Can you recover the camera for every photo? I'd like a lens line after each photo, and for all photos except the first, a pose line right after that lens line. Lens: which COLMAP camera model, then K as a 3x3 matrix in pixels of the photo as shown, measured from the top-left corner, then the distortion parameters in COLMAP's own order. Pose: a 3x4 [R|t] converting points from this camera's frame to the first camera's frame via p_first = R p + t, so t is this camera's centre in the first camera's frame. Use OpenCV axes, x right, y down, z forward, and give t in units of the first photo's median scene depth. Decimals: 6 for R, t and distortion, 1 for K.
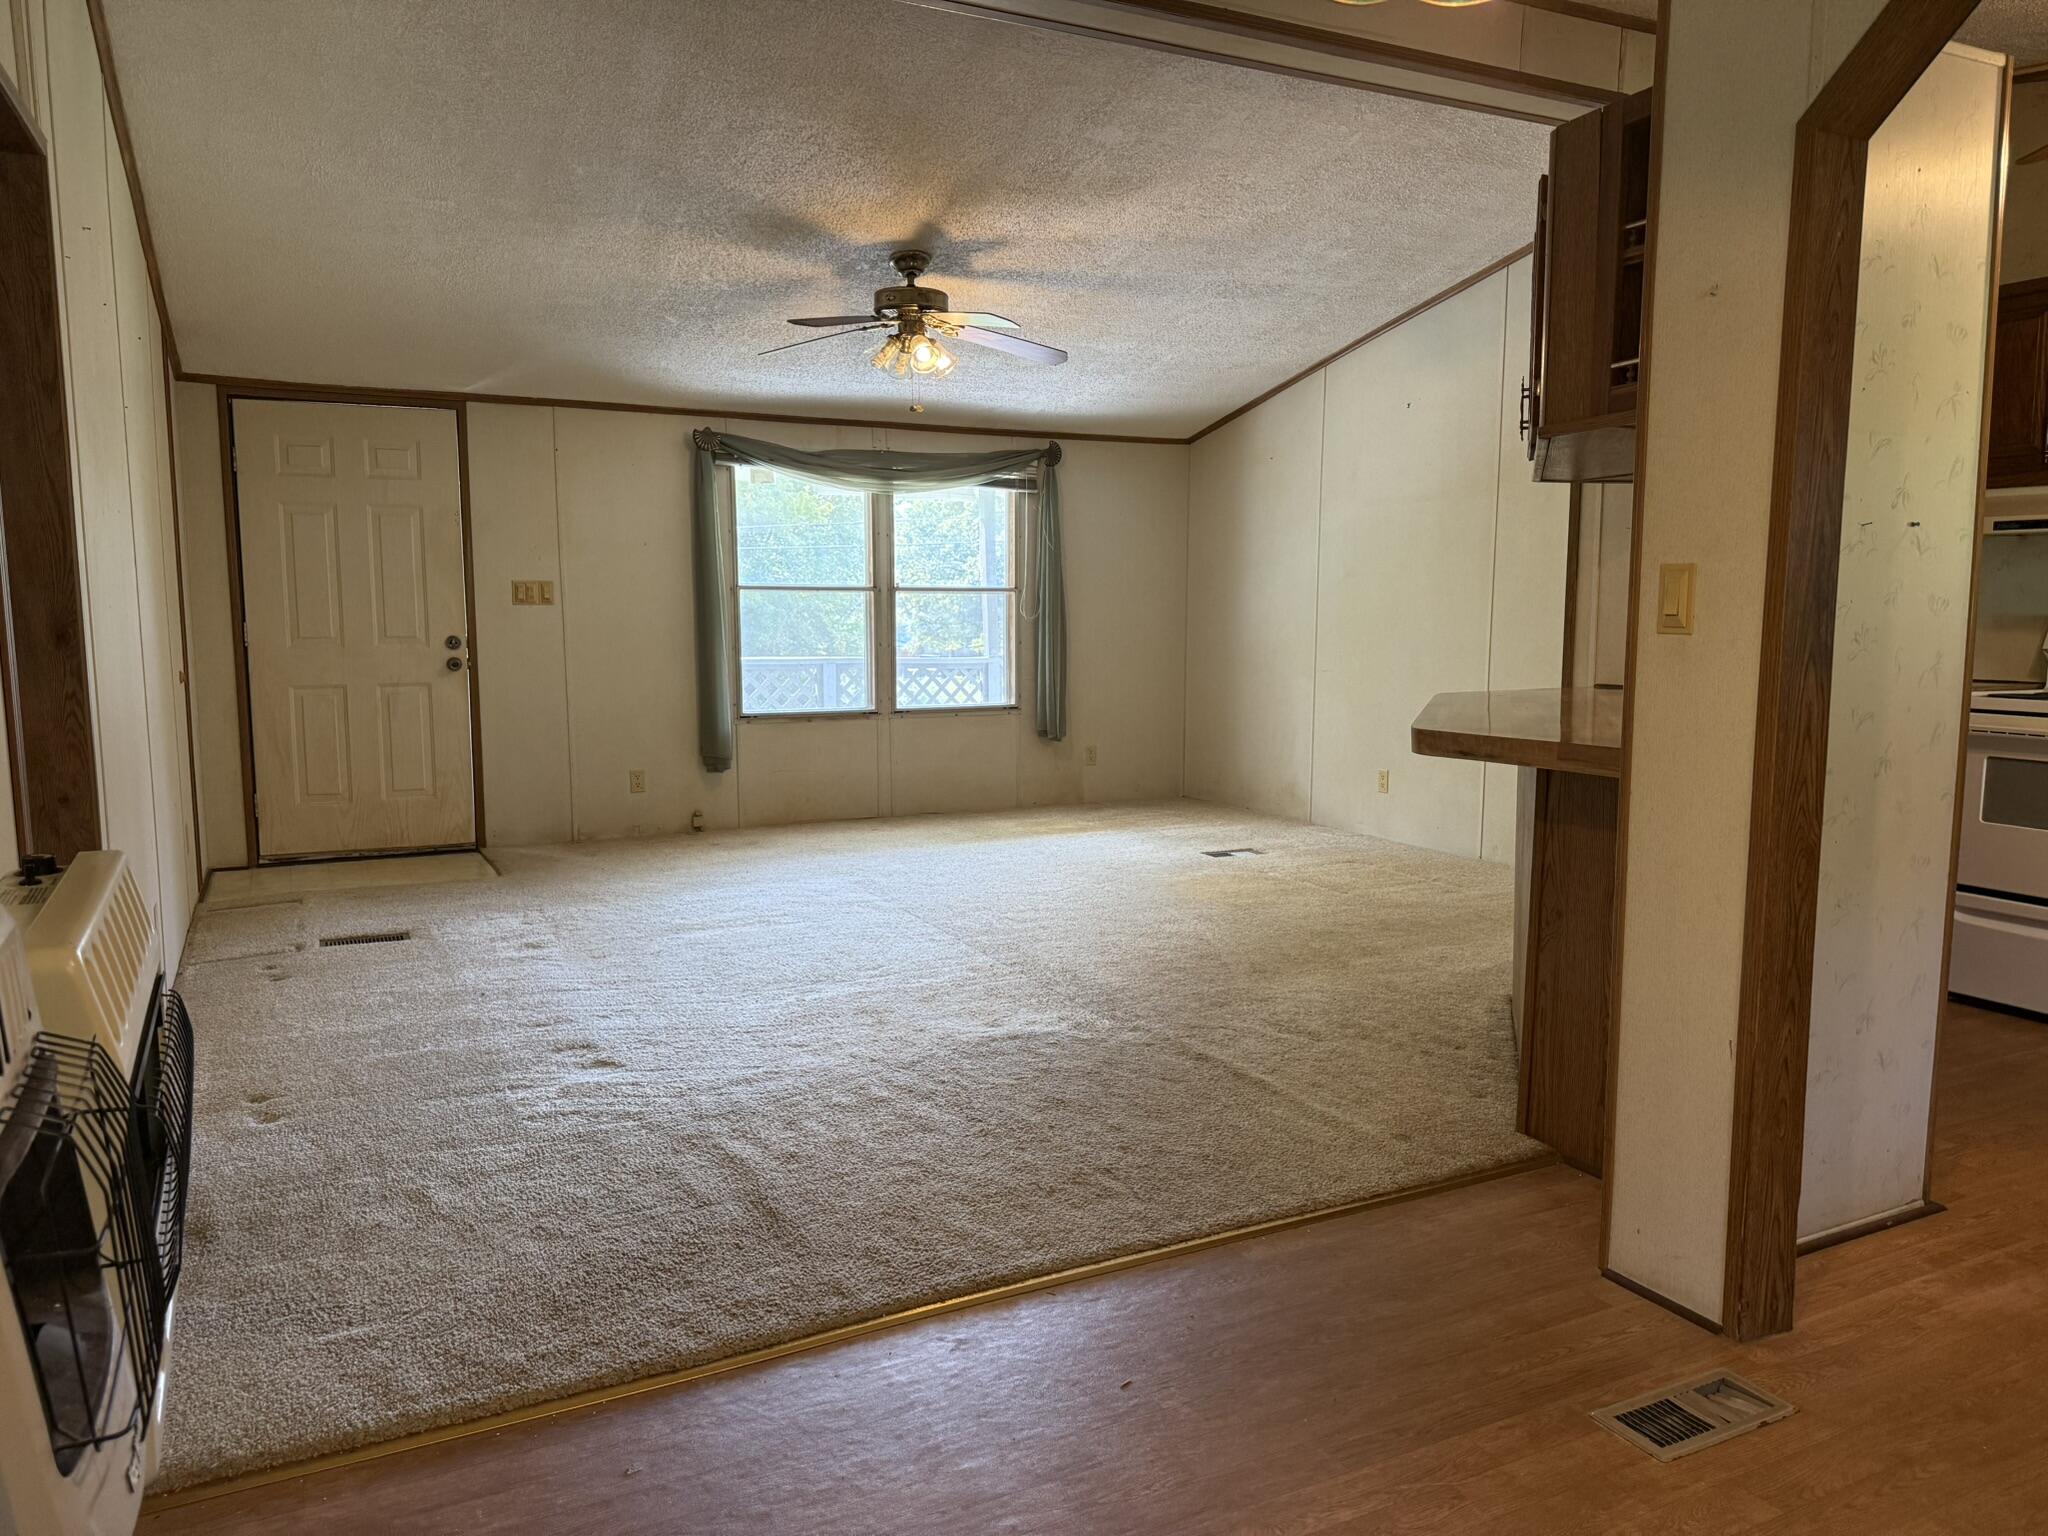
lens RADIAL K [[1448.6, 0, 1021.3], [0, 1448.6, 773.7], [0, 0, 1]] dist [0.062276, -0.067646]
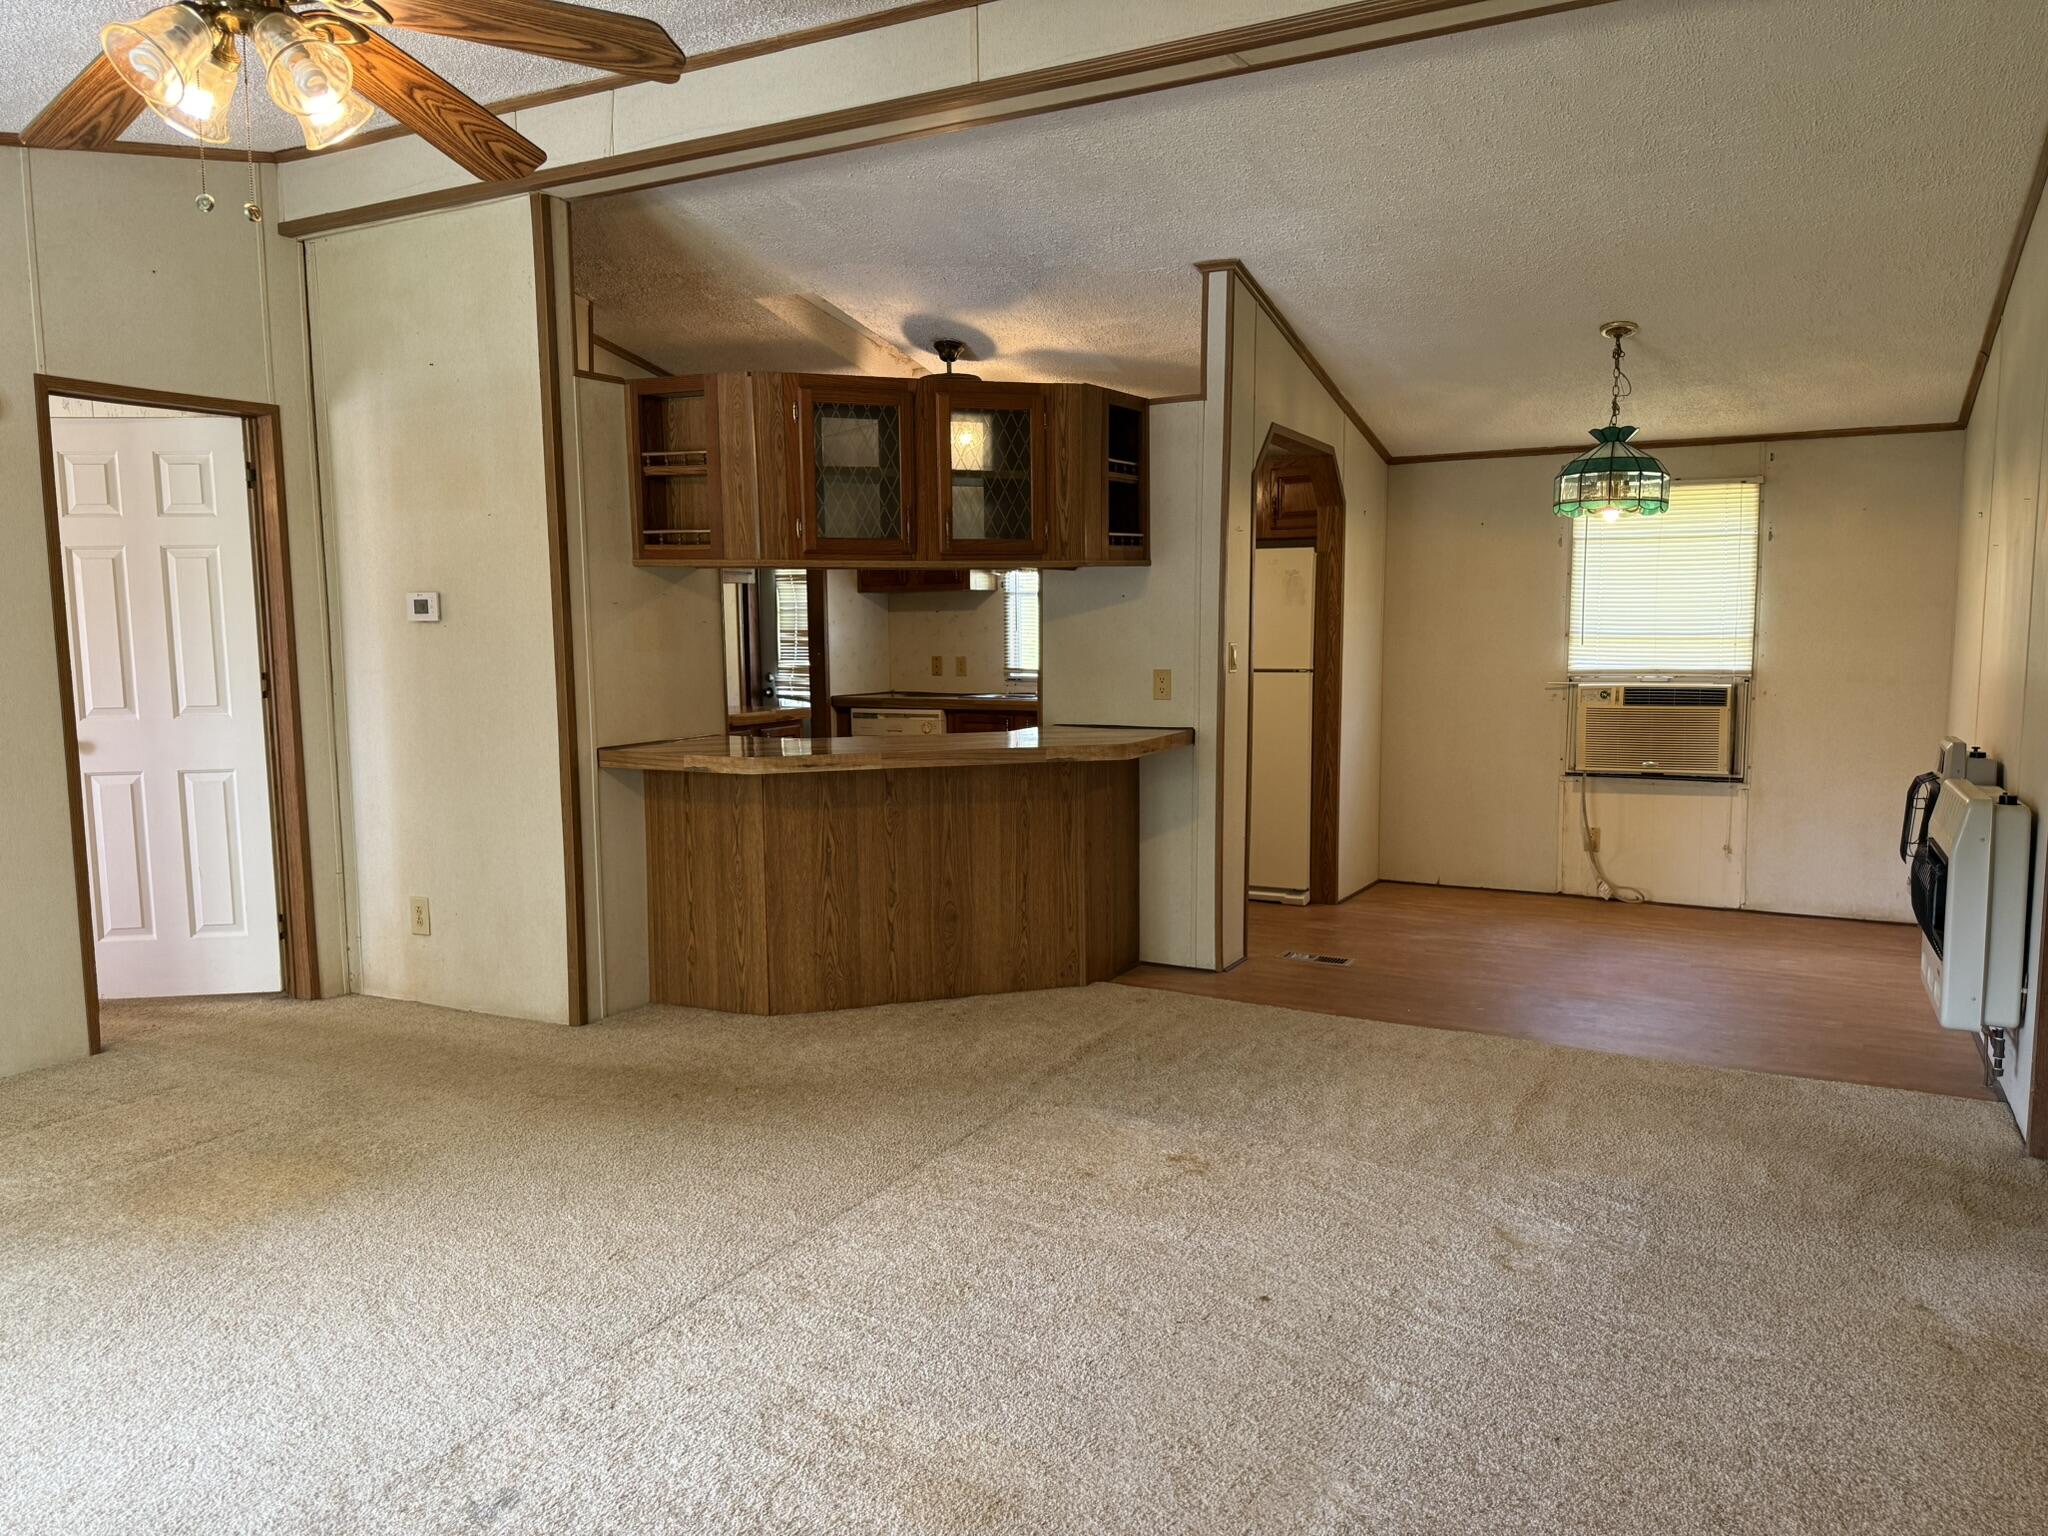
lens RADIAL K [[1448.6, 0, 1031.1], [0, 1448.6, 771.5], [0, 0, 1]] dist [0.062276, -0.067646]
pose [[-0.575206, -0.077233, 0.814354, -0.926986], [0.104773, 0.980377, 0.166983, -0.270688], [-0.811271, 0.181372, -0.555827, 1.926431]]
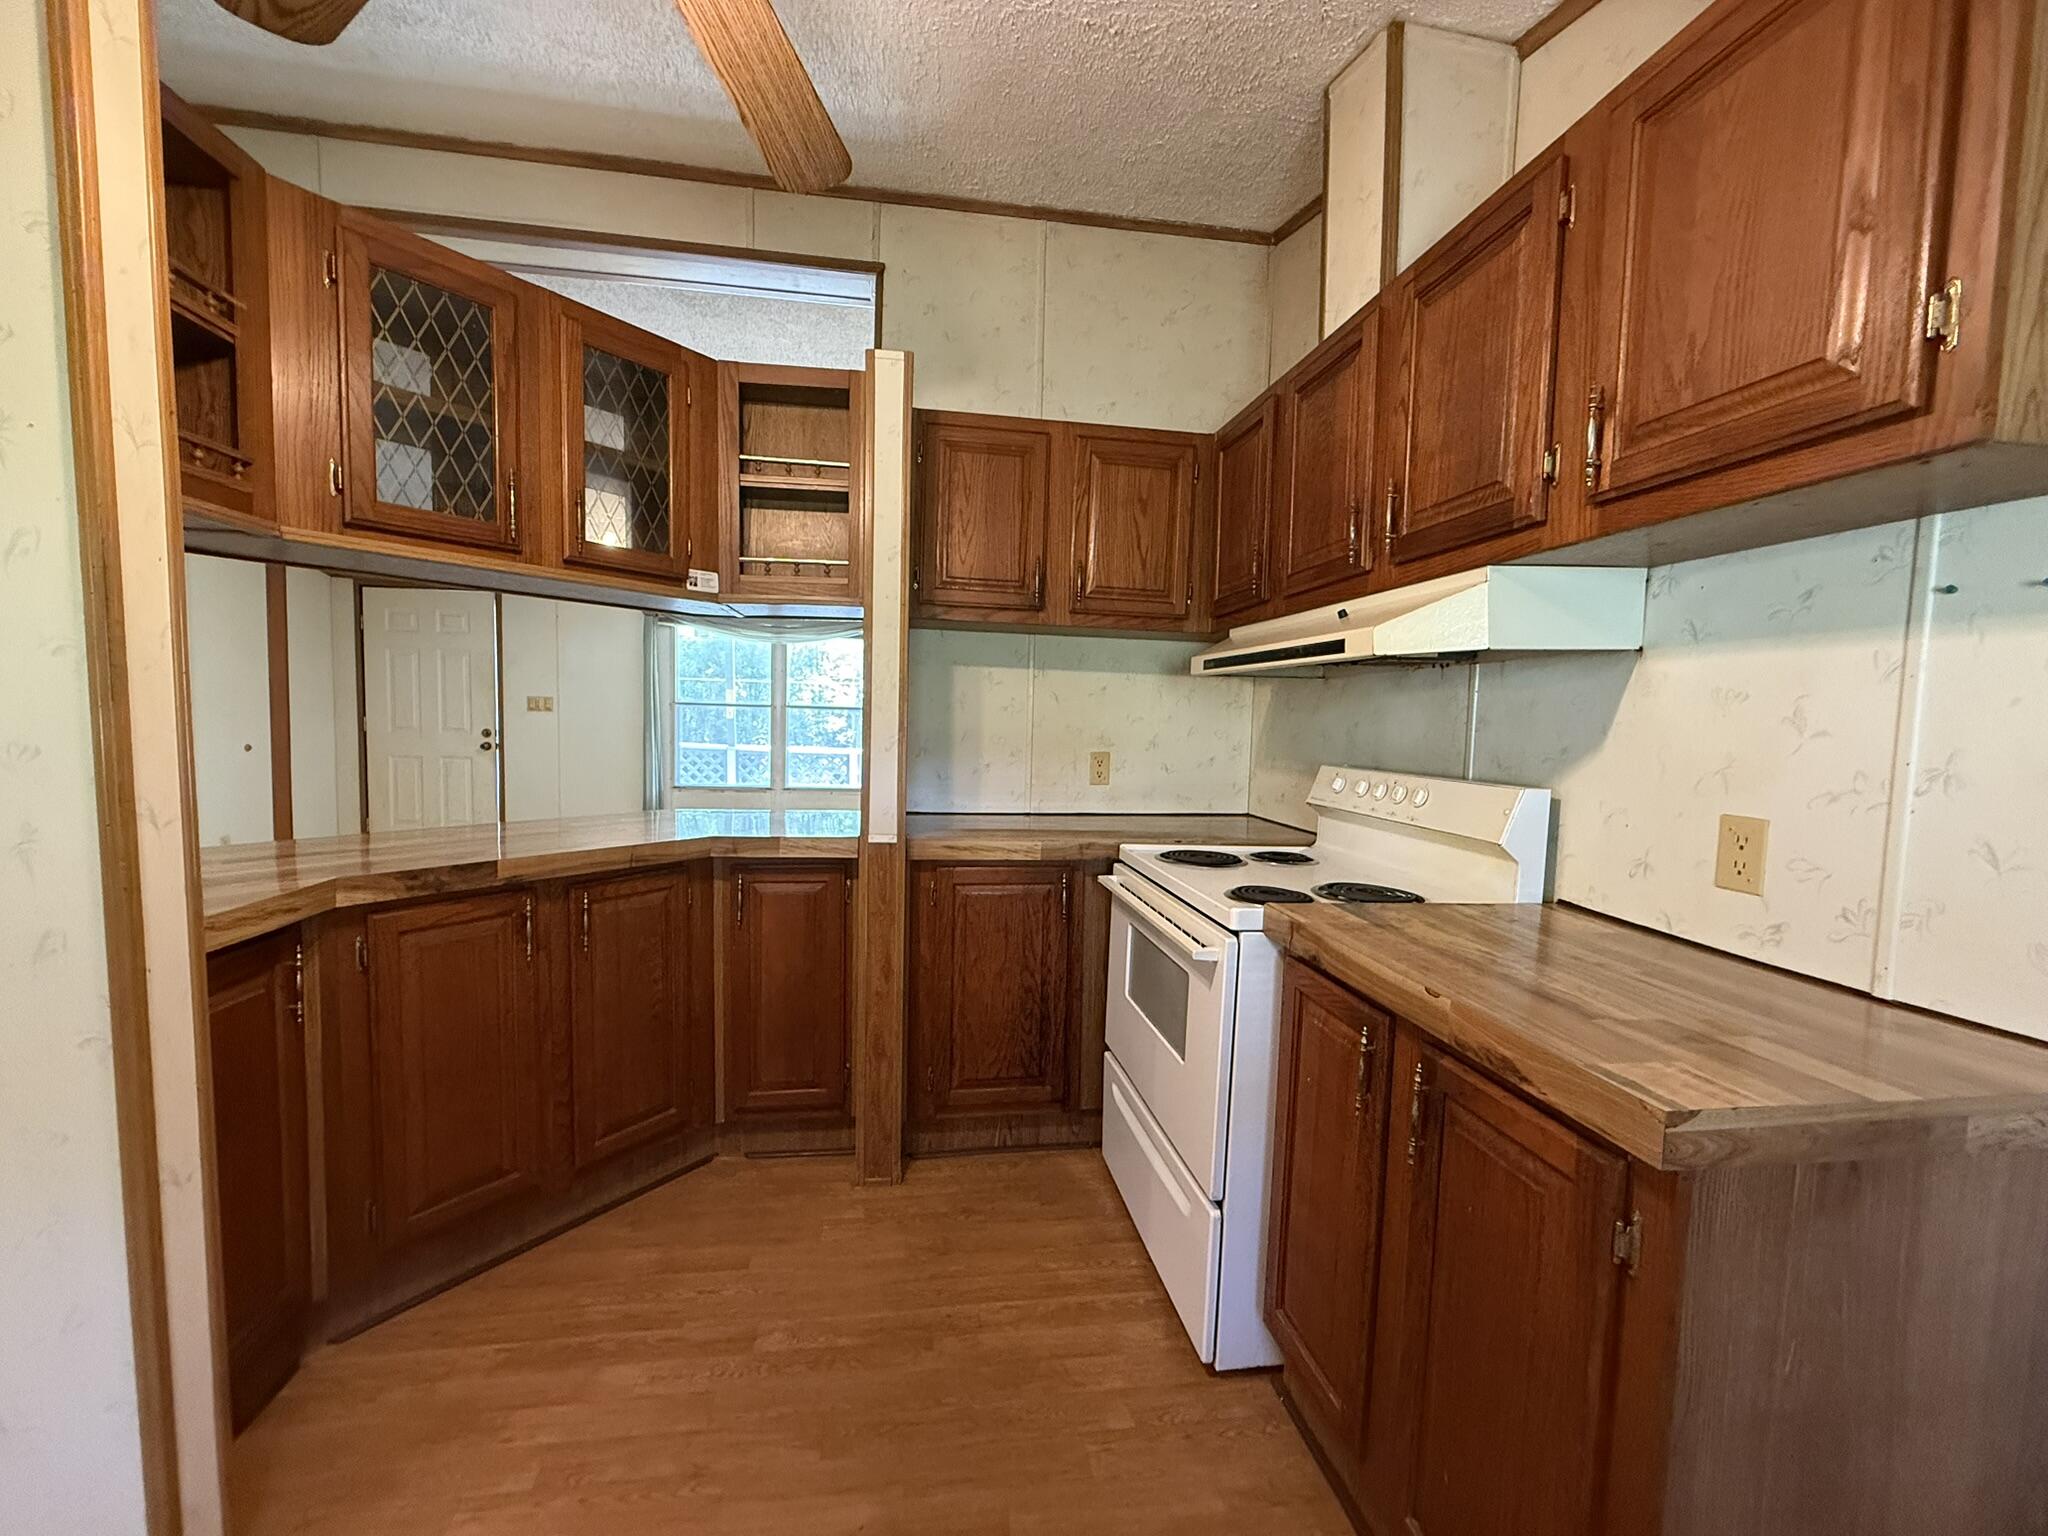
lens RADIAL K [[820.0, 0, 1034.4], [0, 820.0, 772.2], [0, 0, 1]] dist [0.001849, 0.000139]
pose [[0.948267, 0.050026, -0.313507, 0.992797], [-0.065871, 0.997020, -0.040147, -0.103756], [0.310565, 0.058721, 0.948737, 0.672020]]
